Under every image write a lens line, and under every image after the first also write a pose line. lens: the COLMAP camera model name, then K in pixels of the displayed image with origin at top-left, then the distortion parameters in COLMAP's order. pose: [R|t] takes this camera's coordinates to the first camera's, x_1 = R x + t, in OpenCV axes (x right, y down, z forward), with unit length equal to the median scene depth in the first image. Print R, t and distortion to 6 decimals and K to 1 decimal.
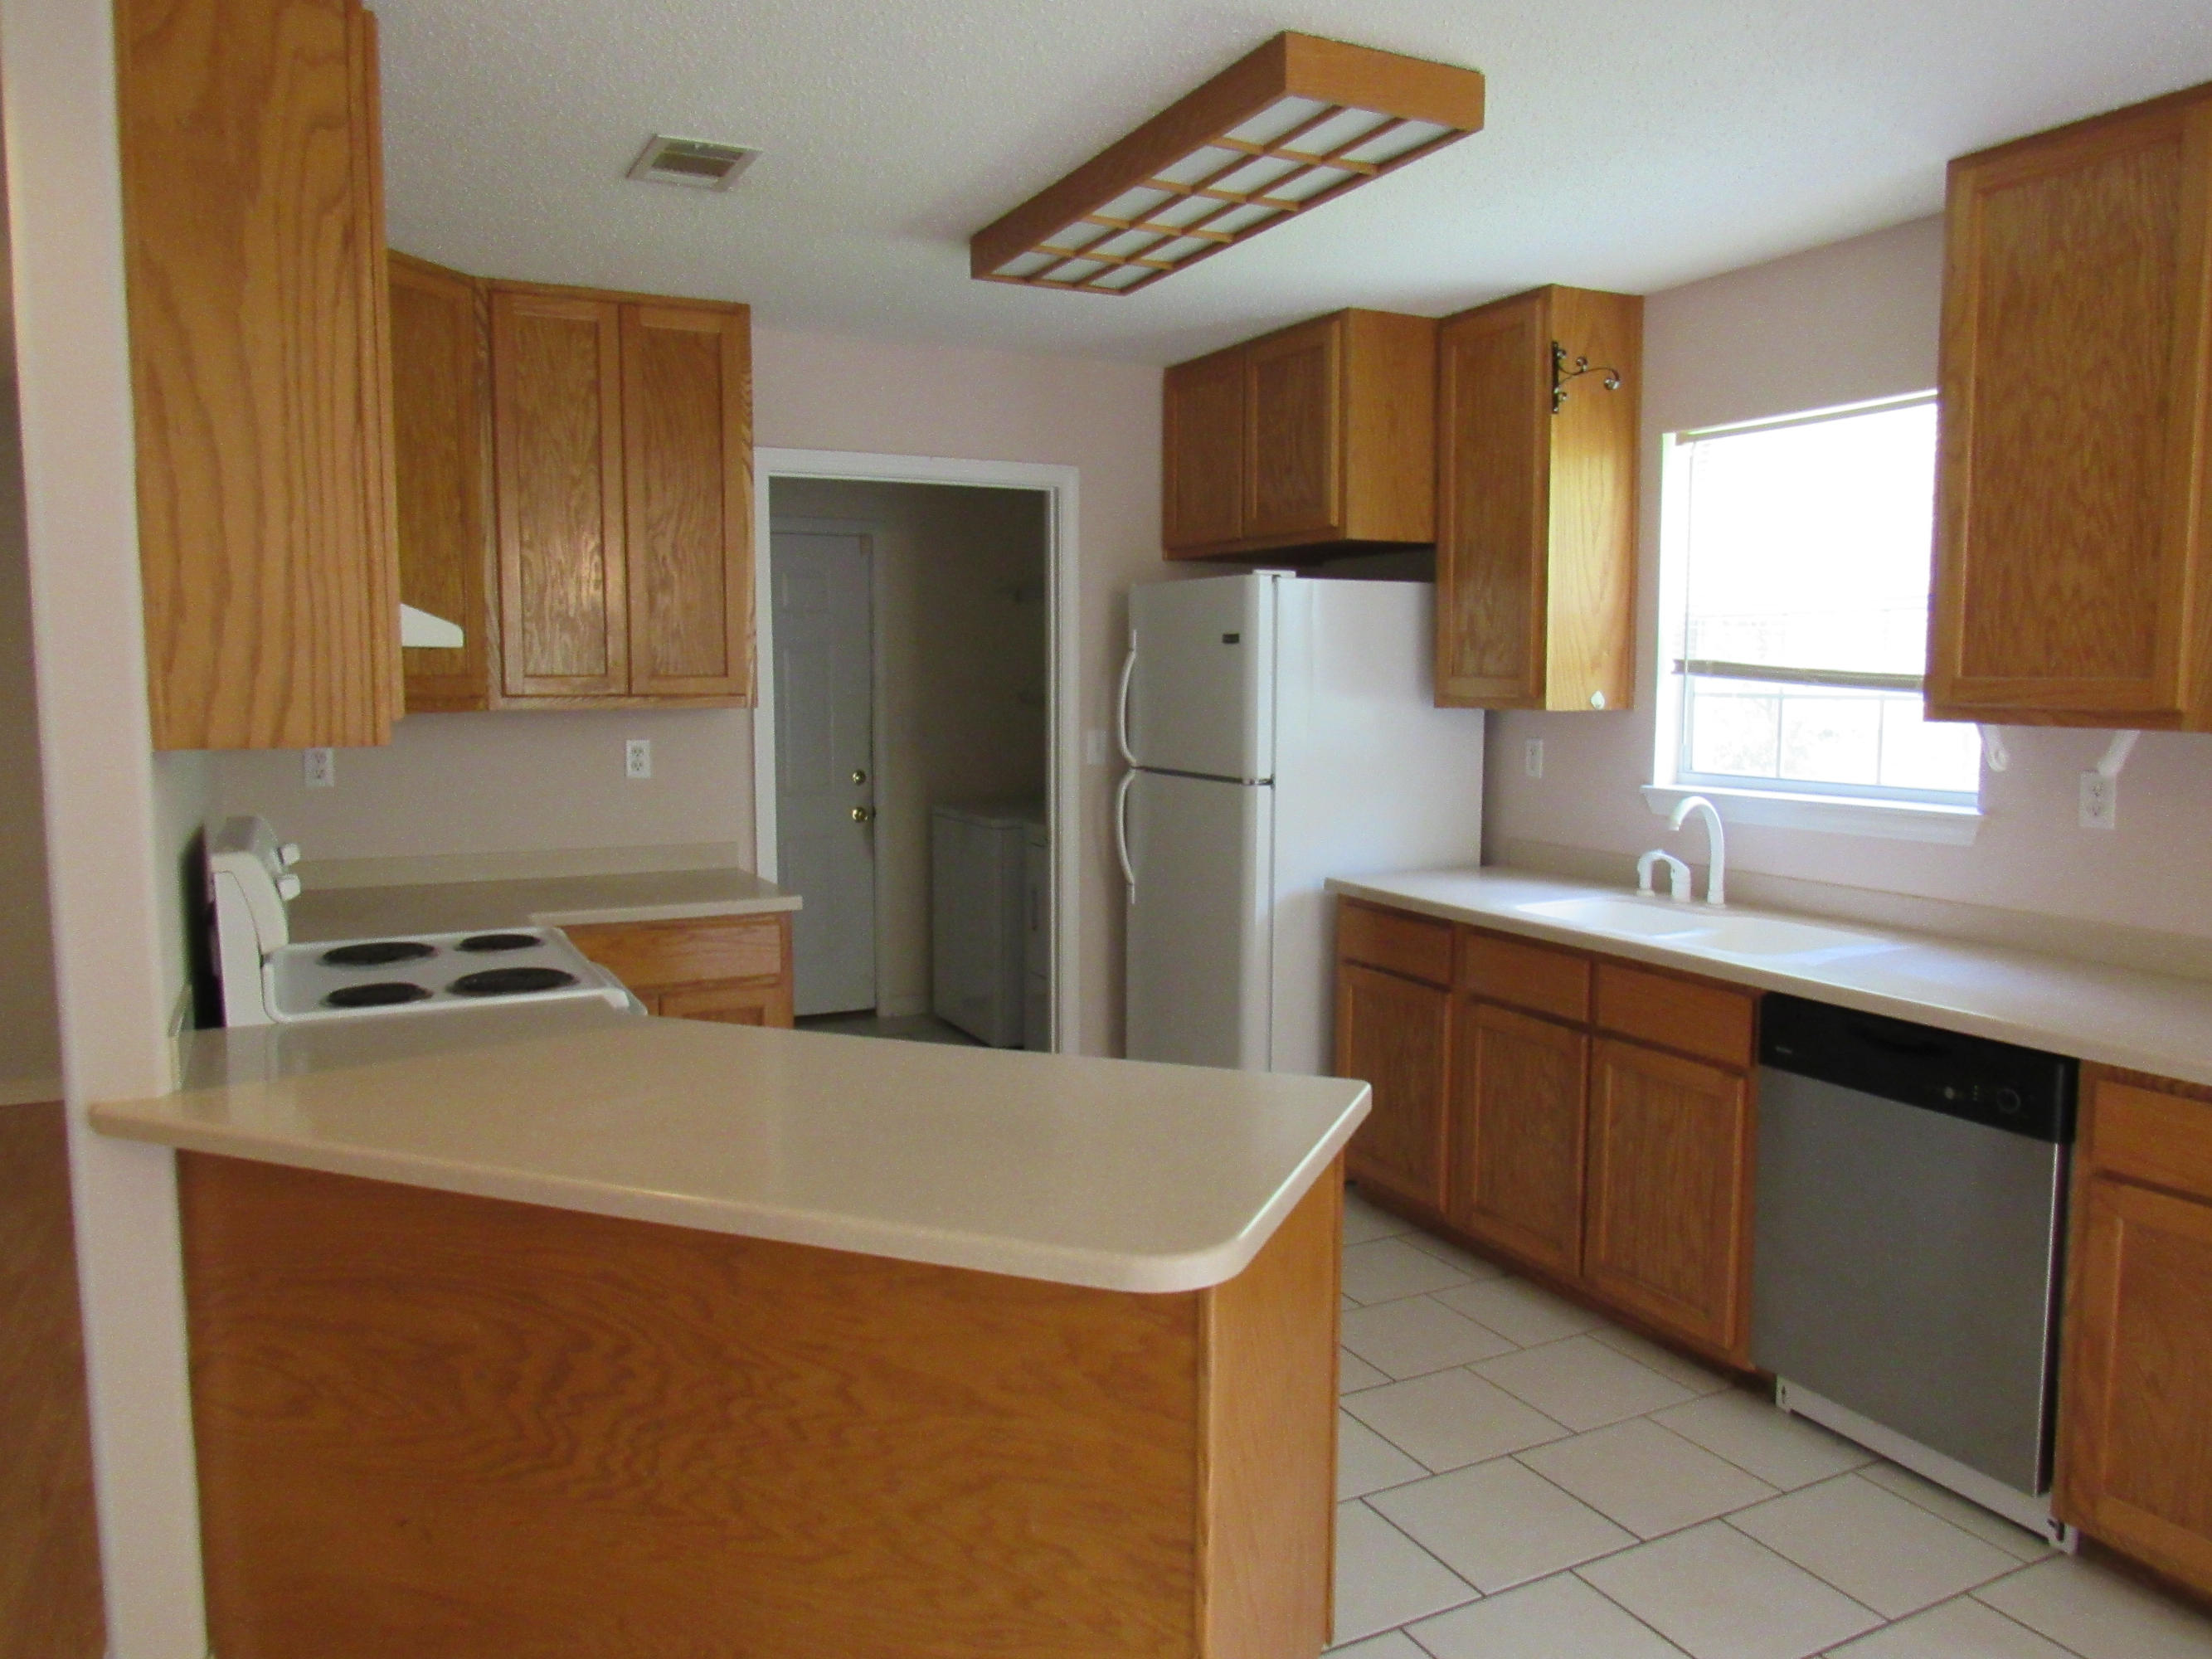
lens RADIAL K [[1575.9, 0, 1099.6], [0, 1575.9, 825.2], [0, 0, 1]] dist [-0.017695, -0.000660]
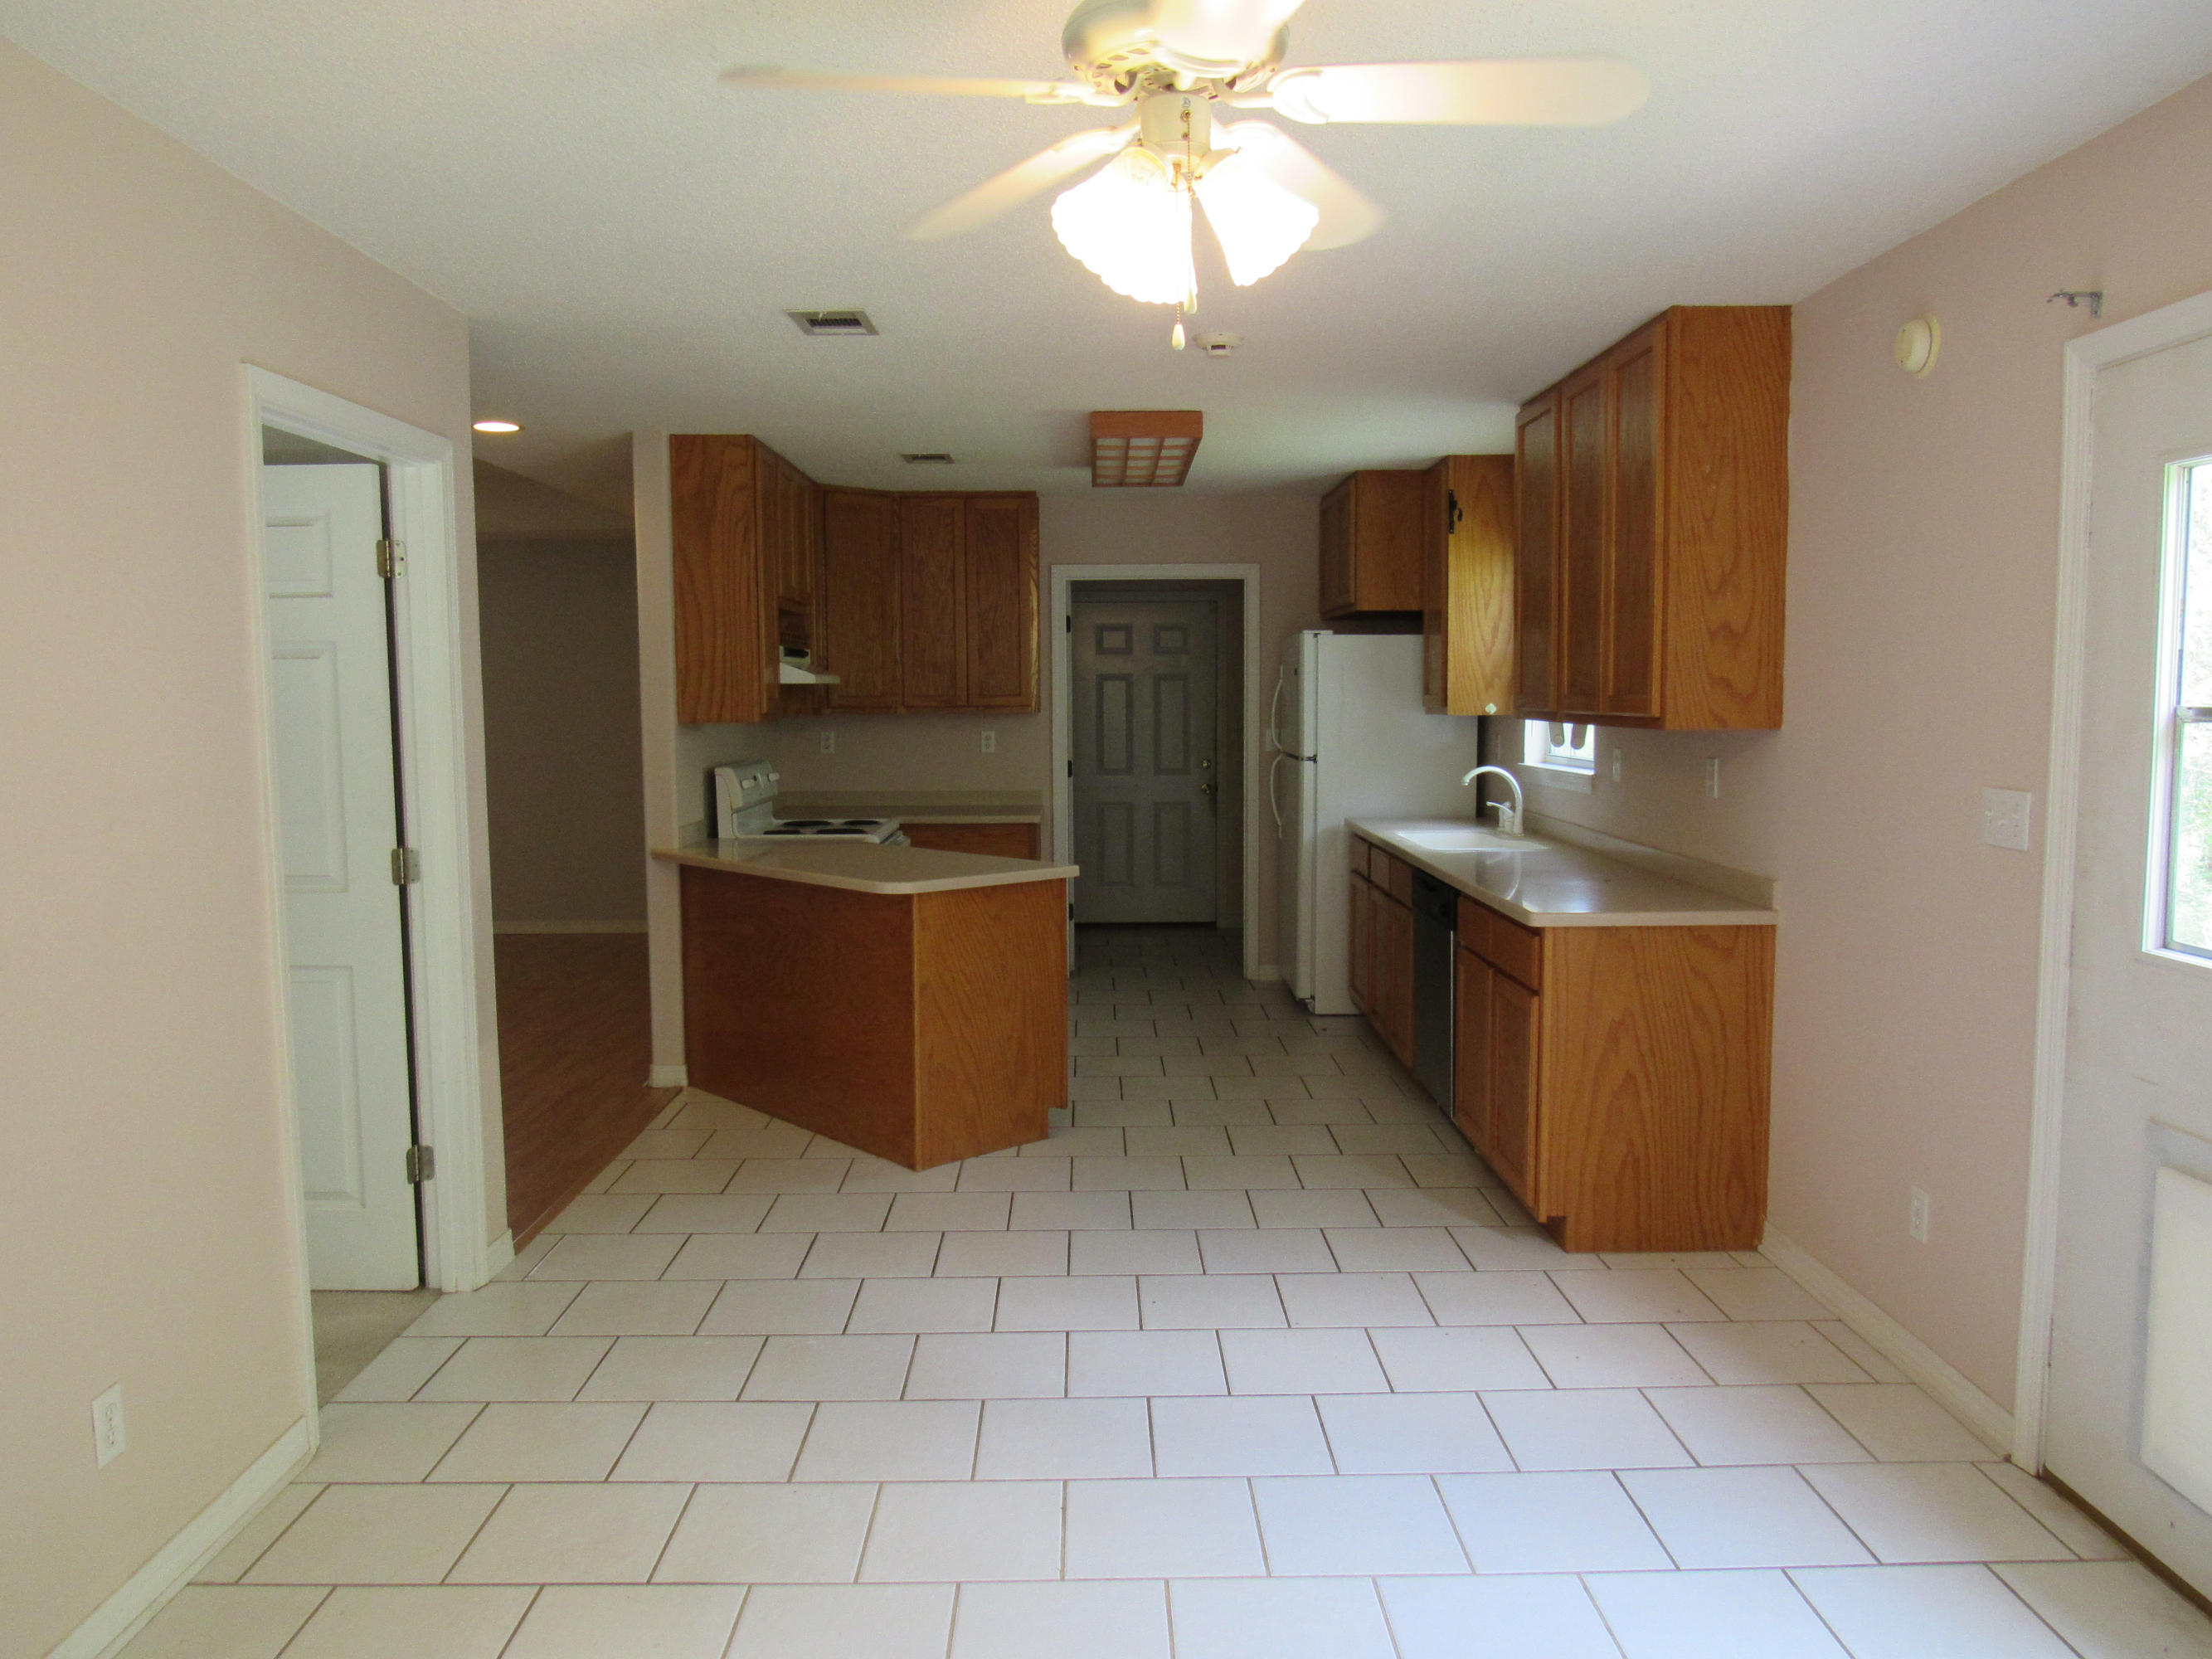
lens RADIAL K [[1575.9, 0, 1112.9], [0, 1575.9, 827.7], [0, 0, 1]] dist [-0.017695, -0.000660]
pose [[0.899193, 0.033009, -0.436305, 0.690287], [-0.037707, 0.999287, -0.002110, 0.060105], [0.435924, 0.018349, 0.899796, -0.613665]]
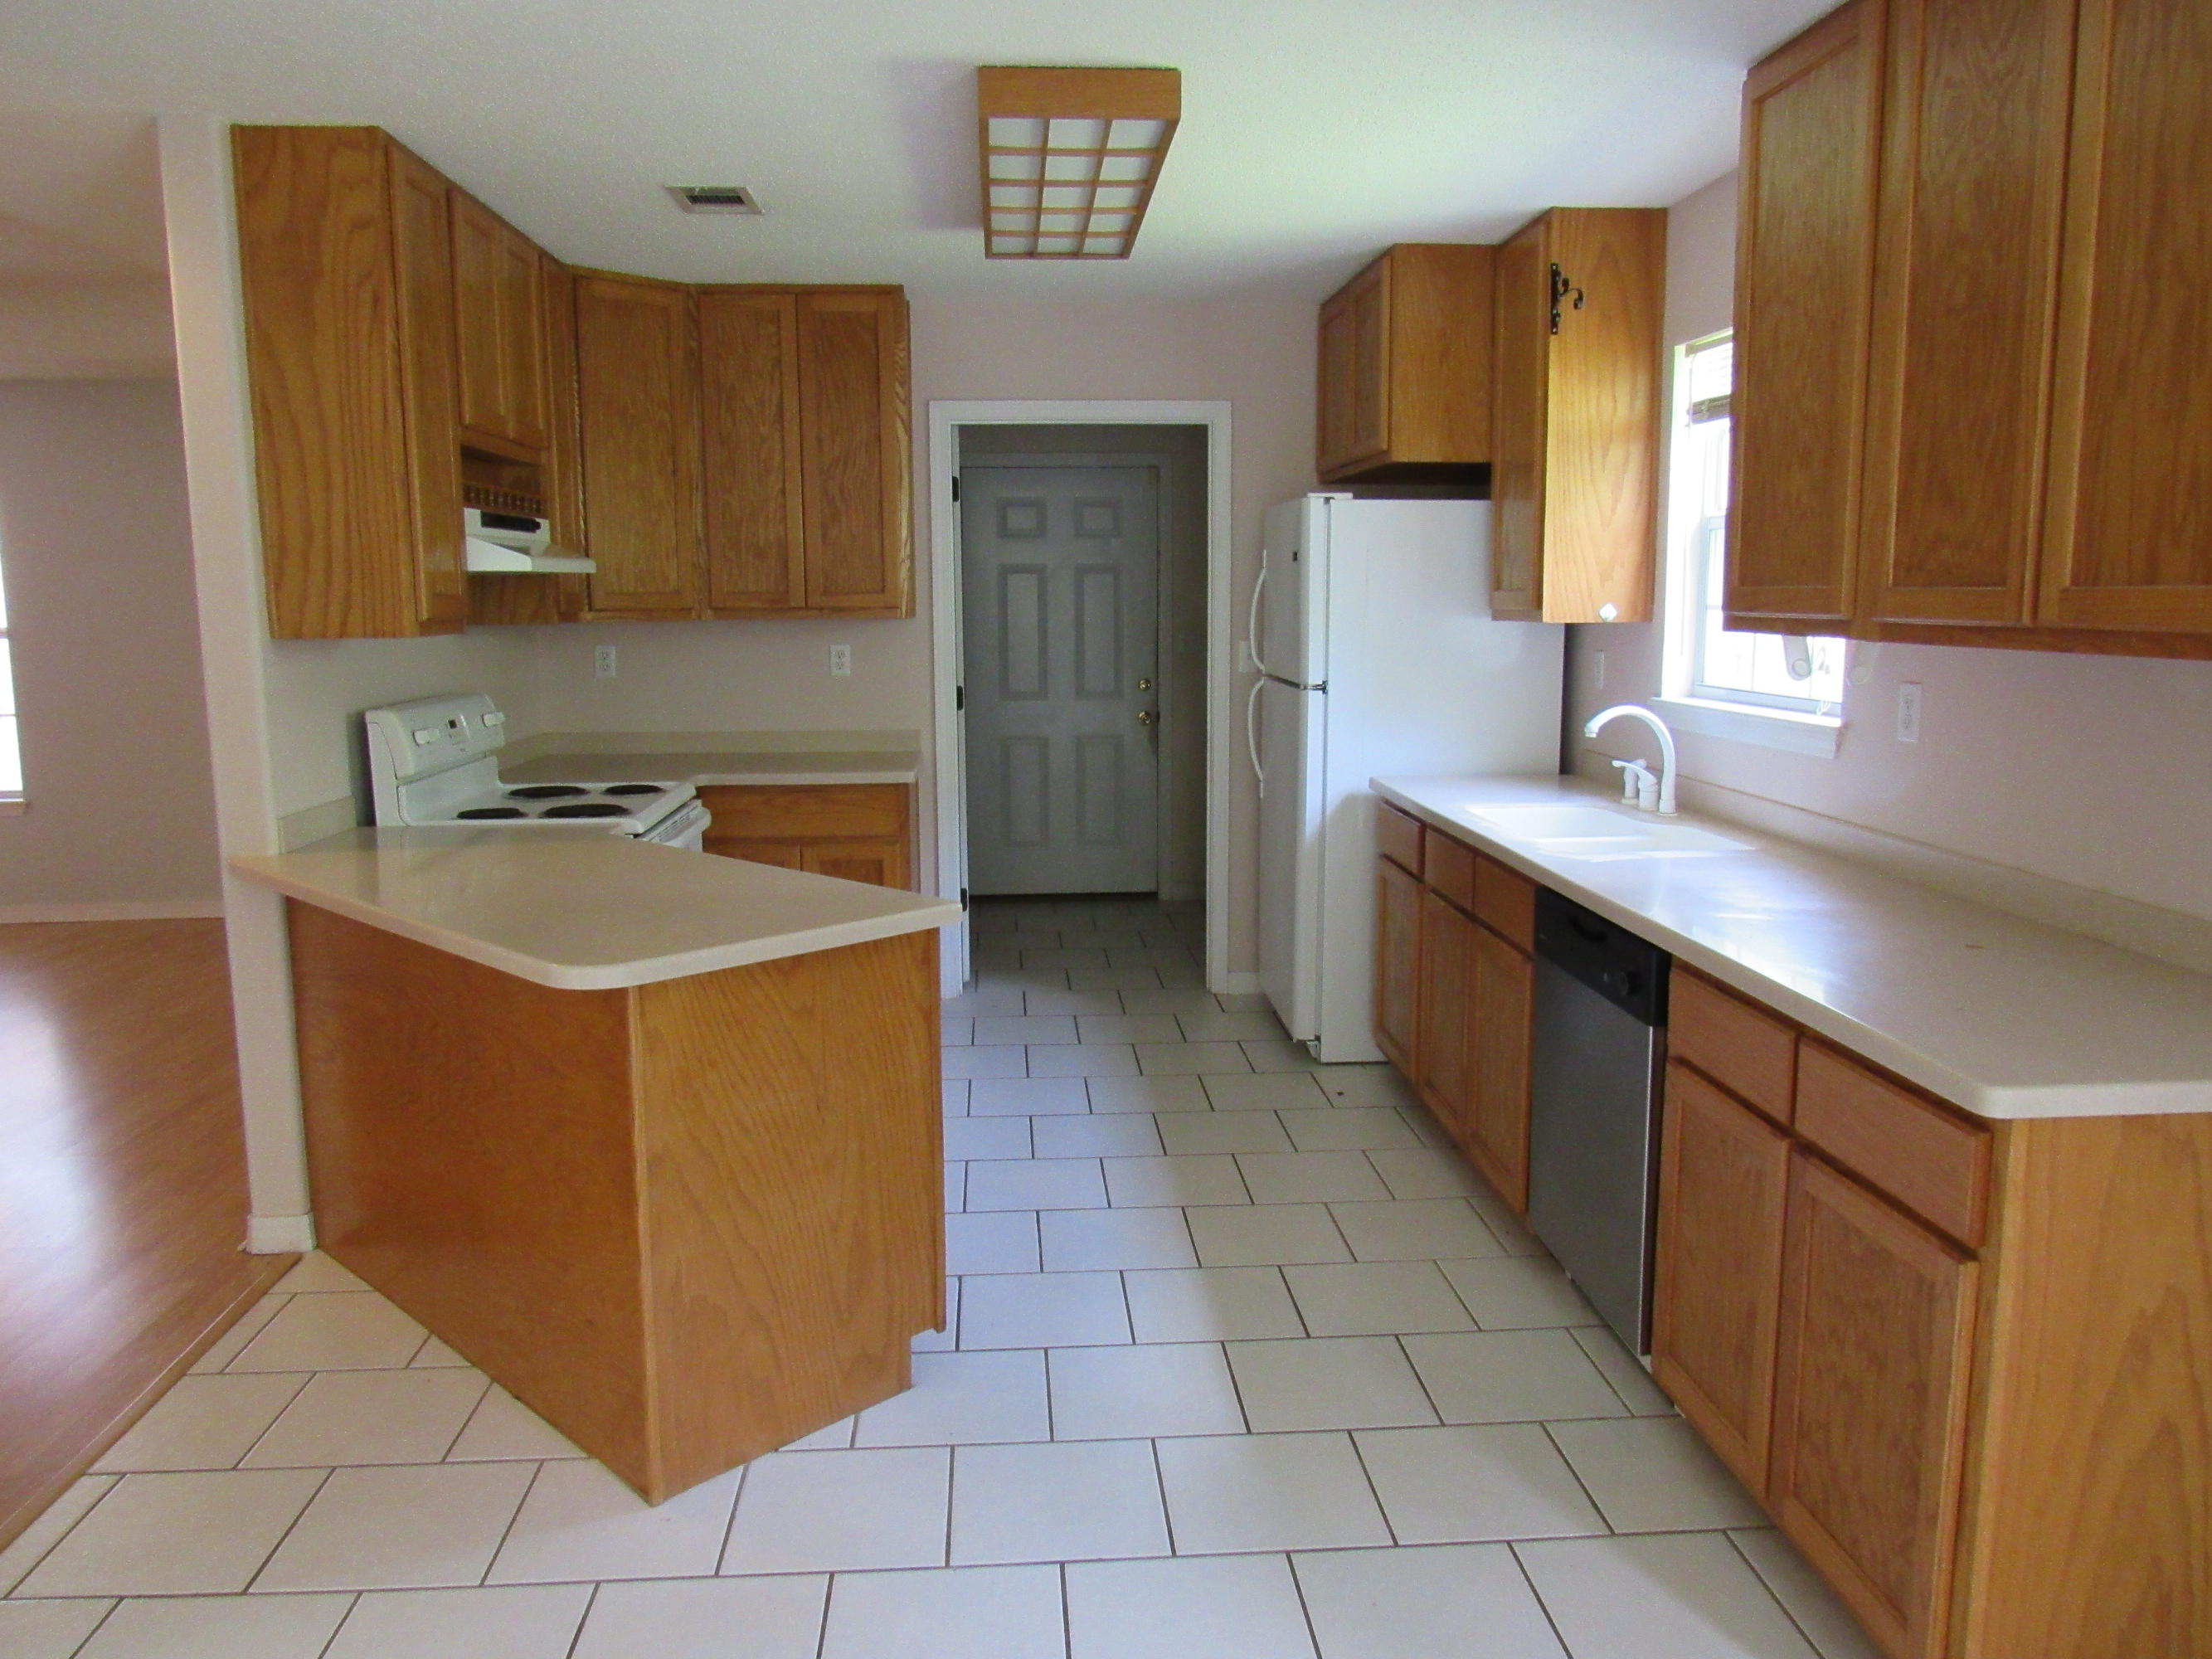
lens RADIAL K [[1575.9, 0, 1106.3], [0, 1575.9, 823.6], [0, 0, 1]] dist [-0.017695, -0.000660]
pose [[0.921813, 0.051994, -0.384133, 0.427440], [-0.033364, 0.997928, 0.055009, 0.012645], [0.386197, -0.037892, 0.921638, -0.078304]]
